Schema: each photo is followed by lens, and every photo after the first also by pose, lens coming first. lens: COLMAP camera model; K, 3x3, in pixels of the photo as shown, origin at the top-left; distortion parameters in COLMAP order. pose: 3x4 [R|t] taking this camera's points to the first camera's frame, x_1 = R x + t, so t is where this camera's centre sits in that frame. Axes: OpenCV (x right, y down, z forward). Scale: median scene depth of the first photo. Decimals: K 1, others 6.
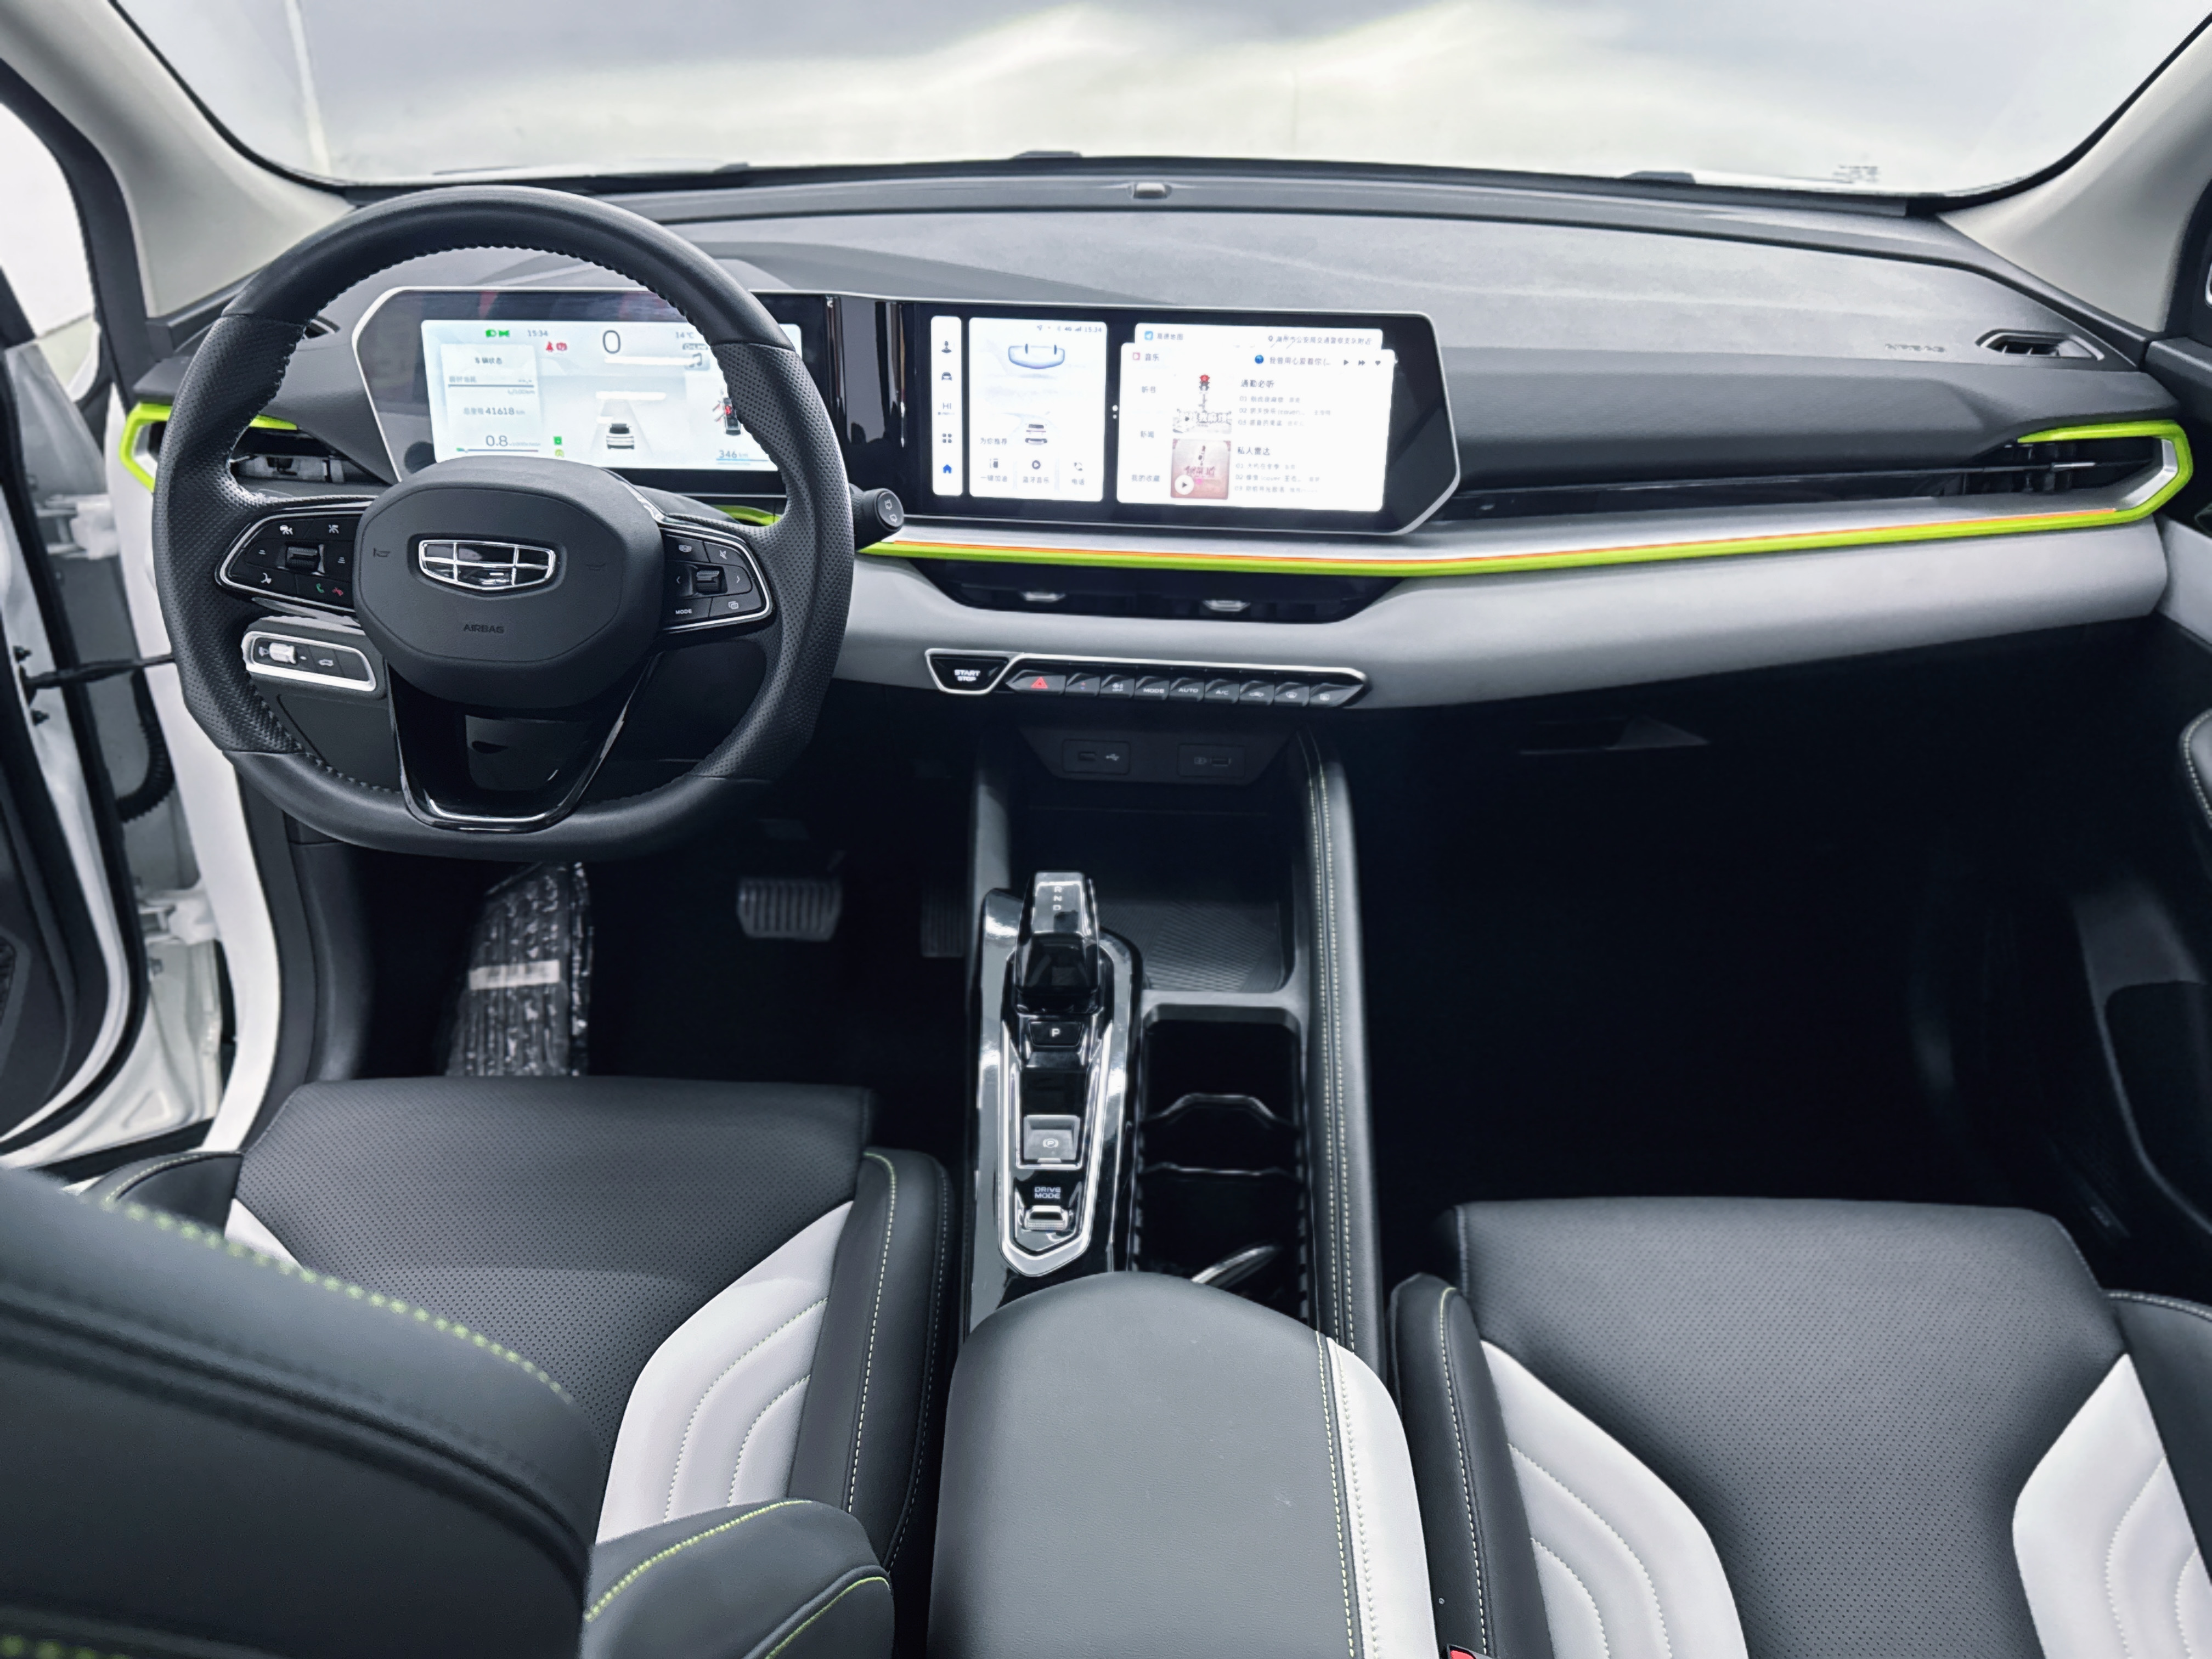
lens RADIAL K [[1746.2, 0, 1118.3], [0, 1746.2, 847.6], [0, 0, 1]] dist [0.043513, -0.084962]
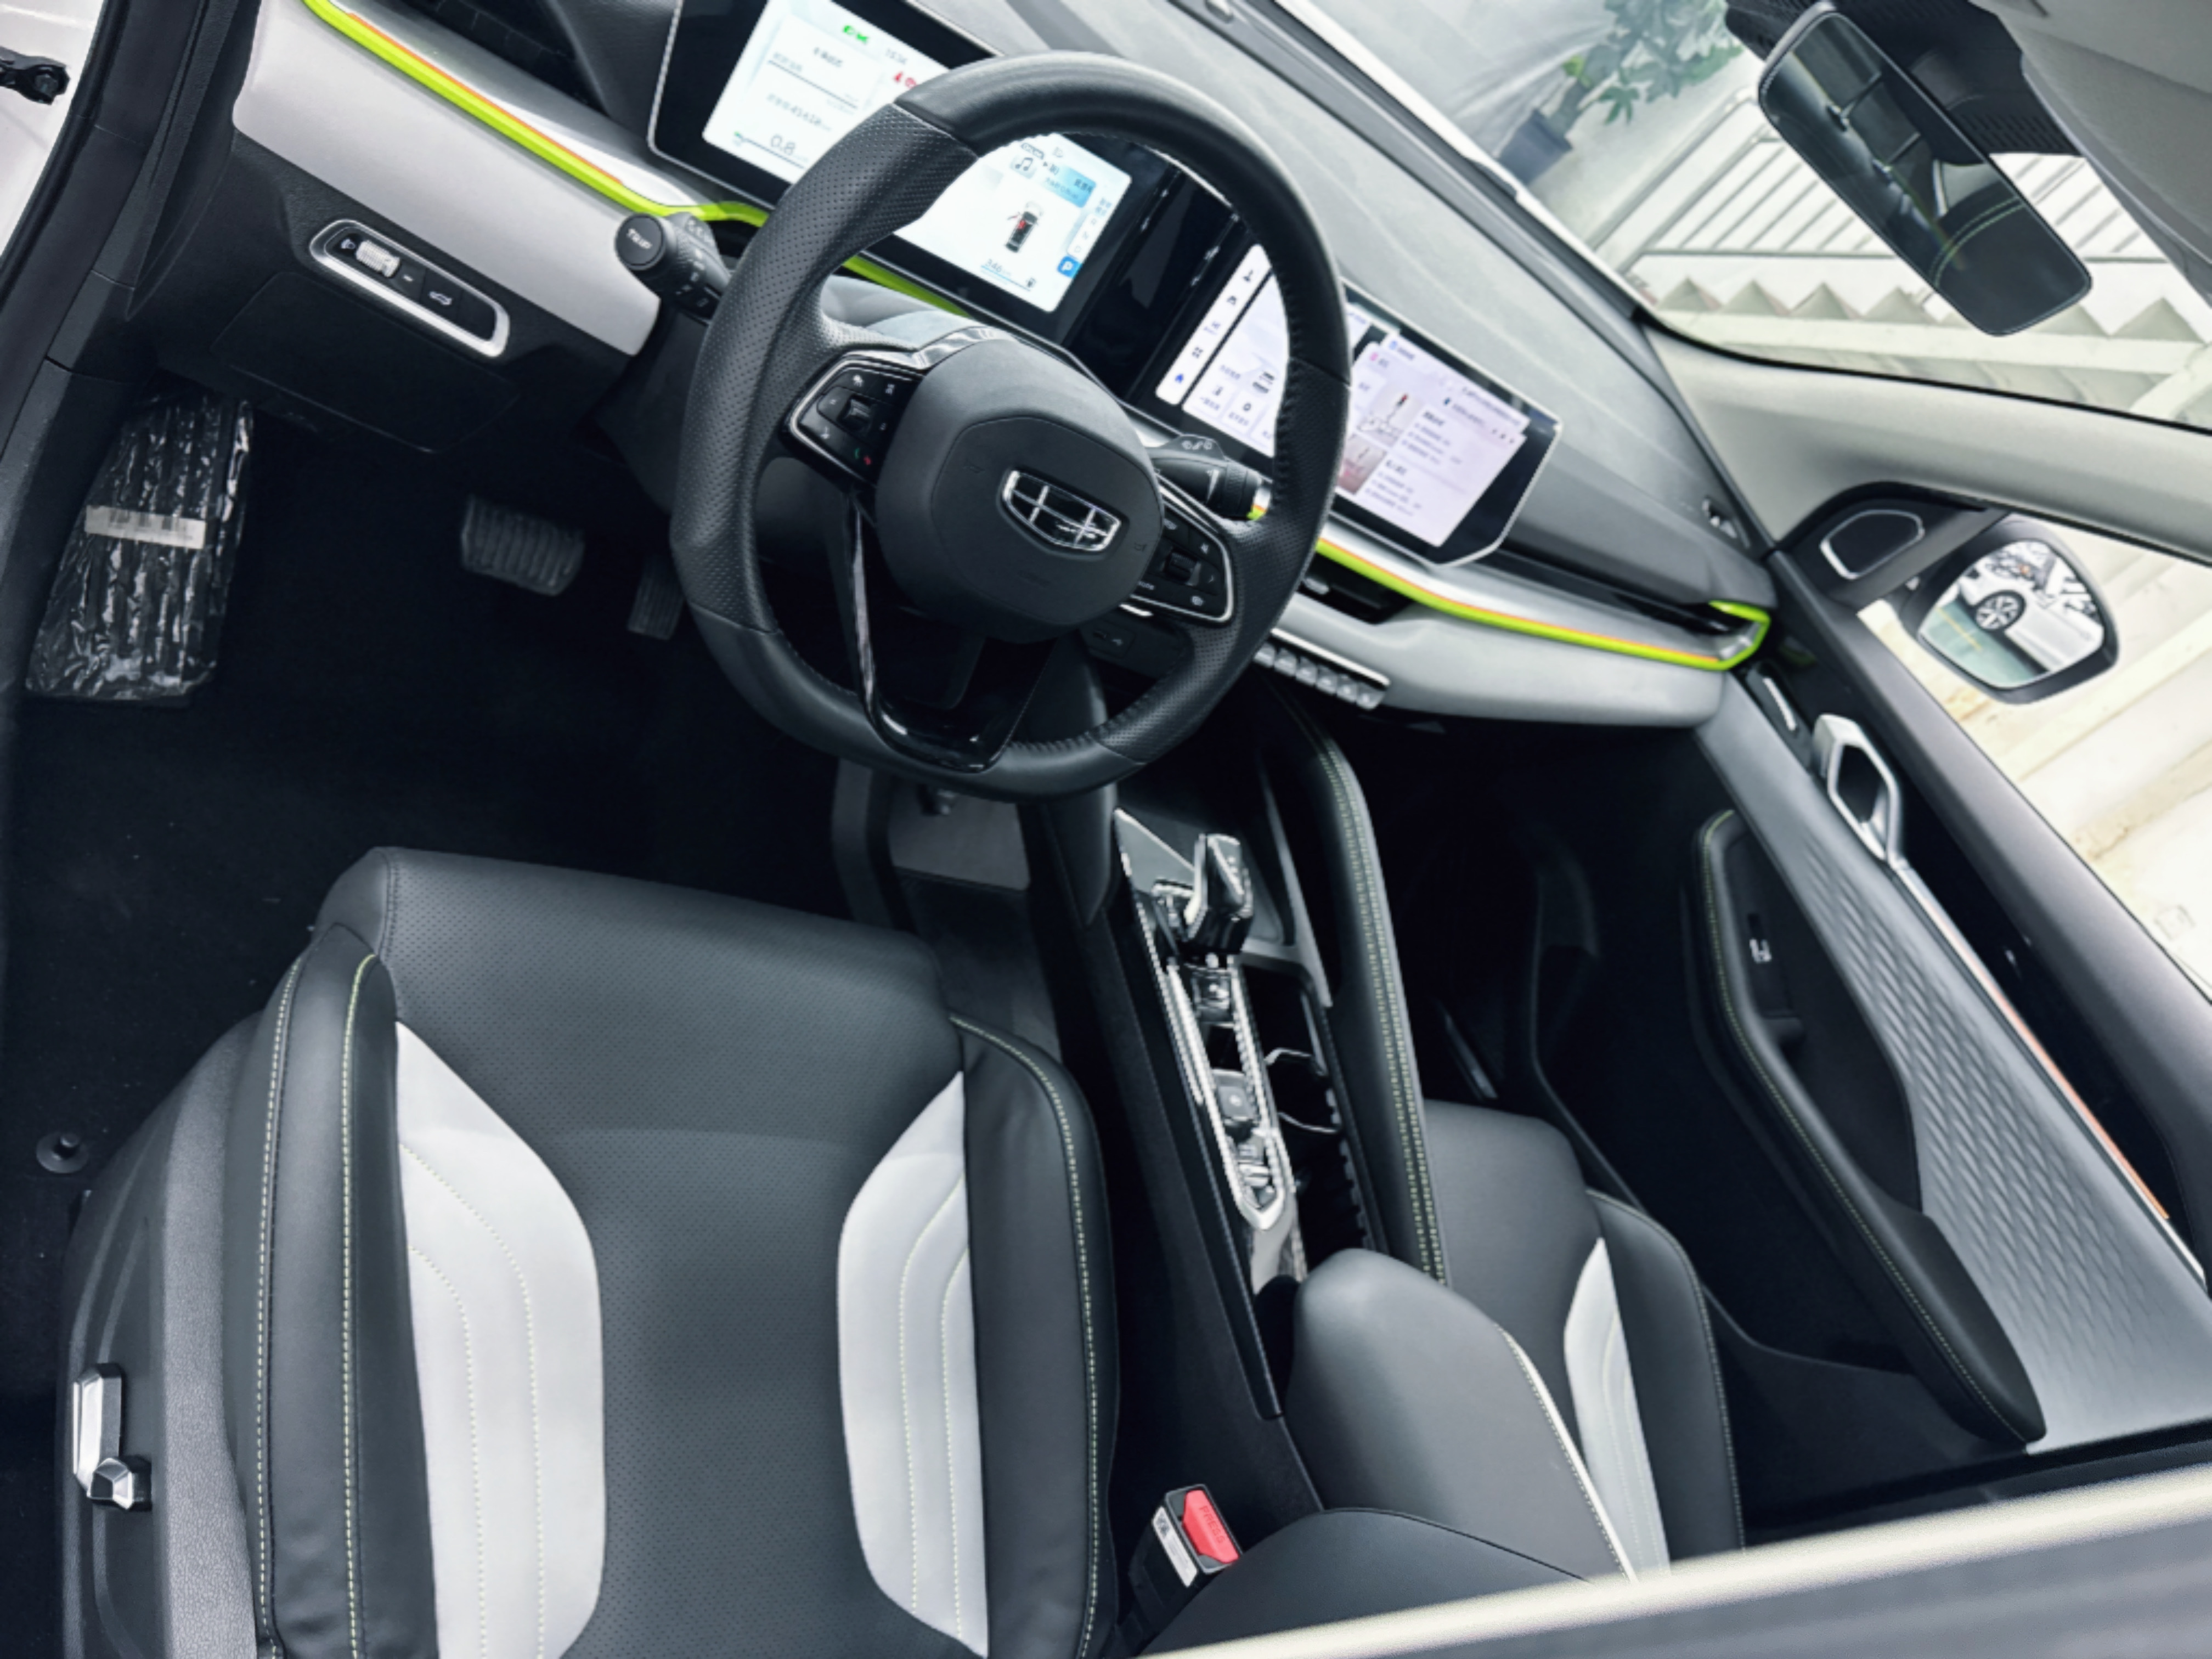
lens RADIAL K [[1746.2, 0, 1093.9], [0, 1746.2, 840.6], [0, 0, 1]] dist [0.043513, -0.084962]
pose [[0.736850, 0.159259, 0.657030, -0.754407], [-0.370544, 0.908015, 0.195464, -0.156008], [-0.565464, -0.387486, 0.728083, 0.207029]]
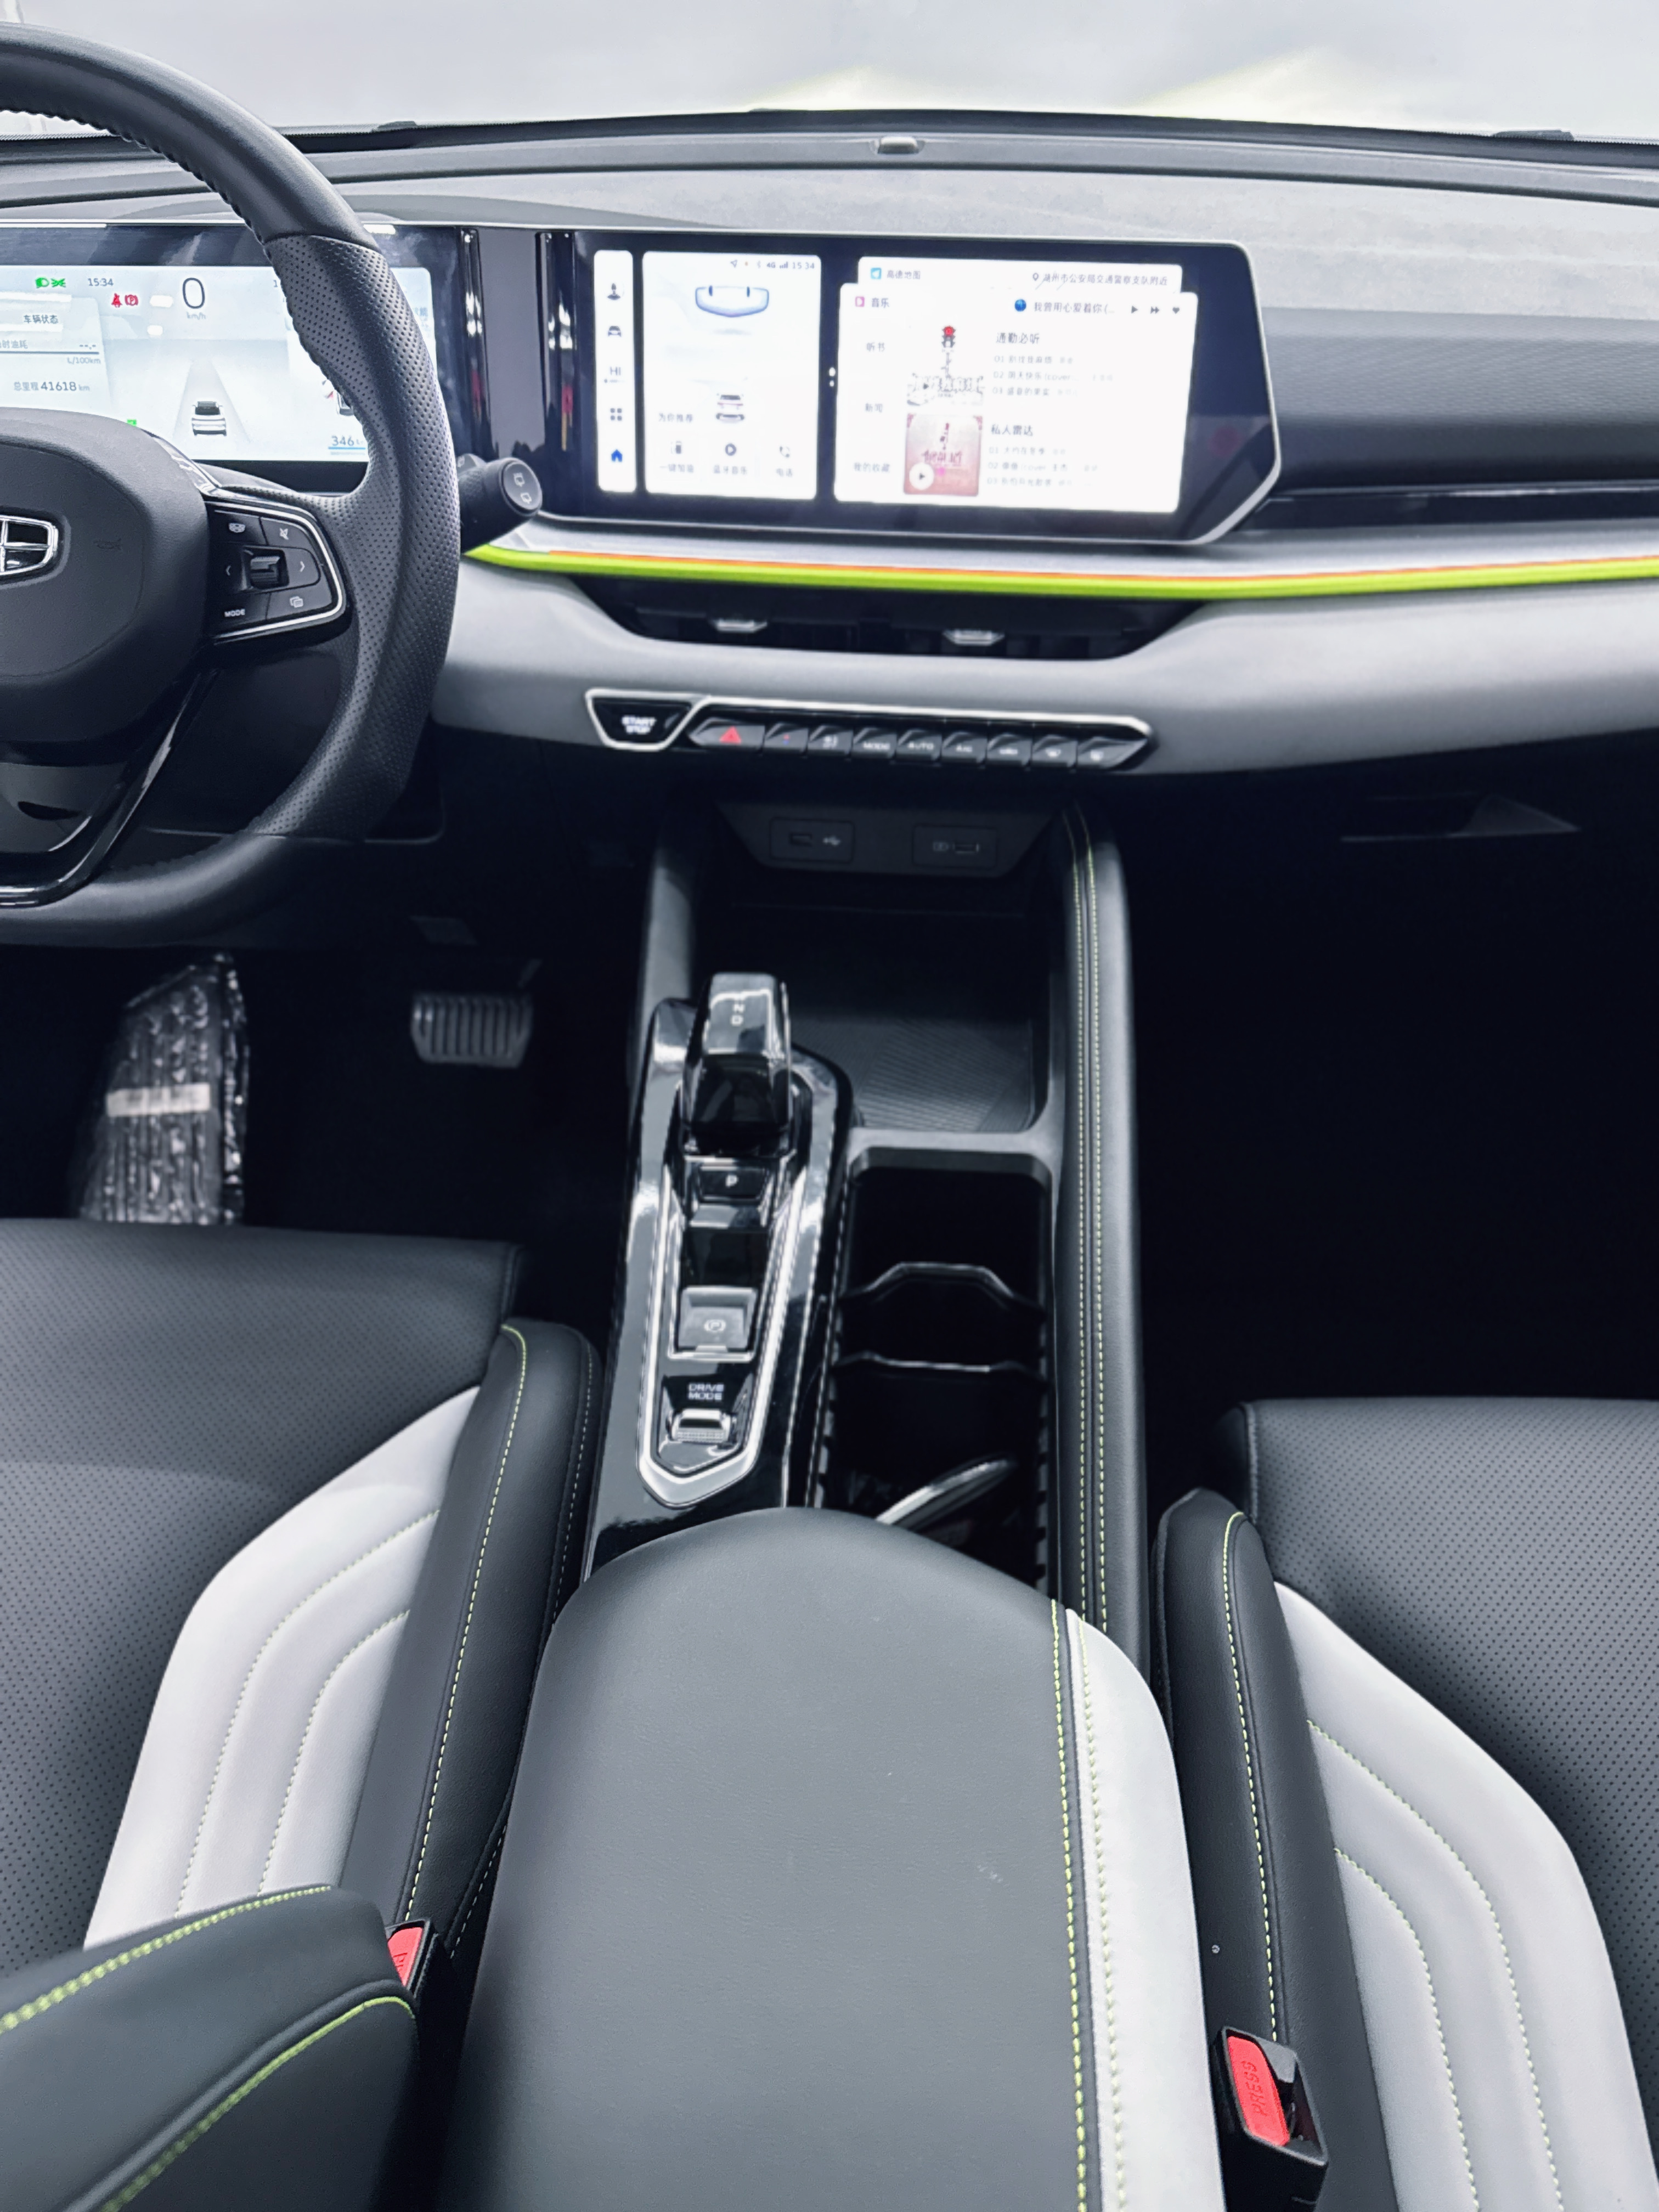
lens RADIAL K [[1746.2, 0, 829.2], [0, 1746.2, 1114.3], [0, 0, 1]] dist [0.043513, -0.084962]
pose [[0.999098, 0.016383, -0.039167, 0.032569], [-0.013548, 0.997343, 0.071577, 0.018414], [0.040236, -0.070982, 0.996666, 0.207331]]
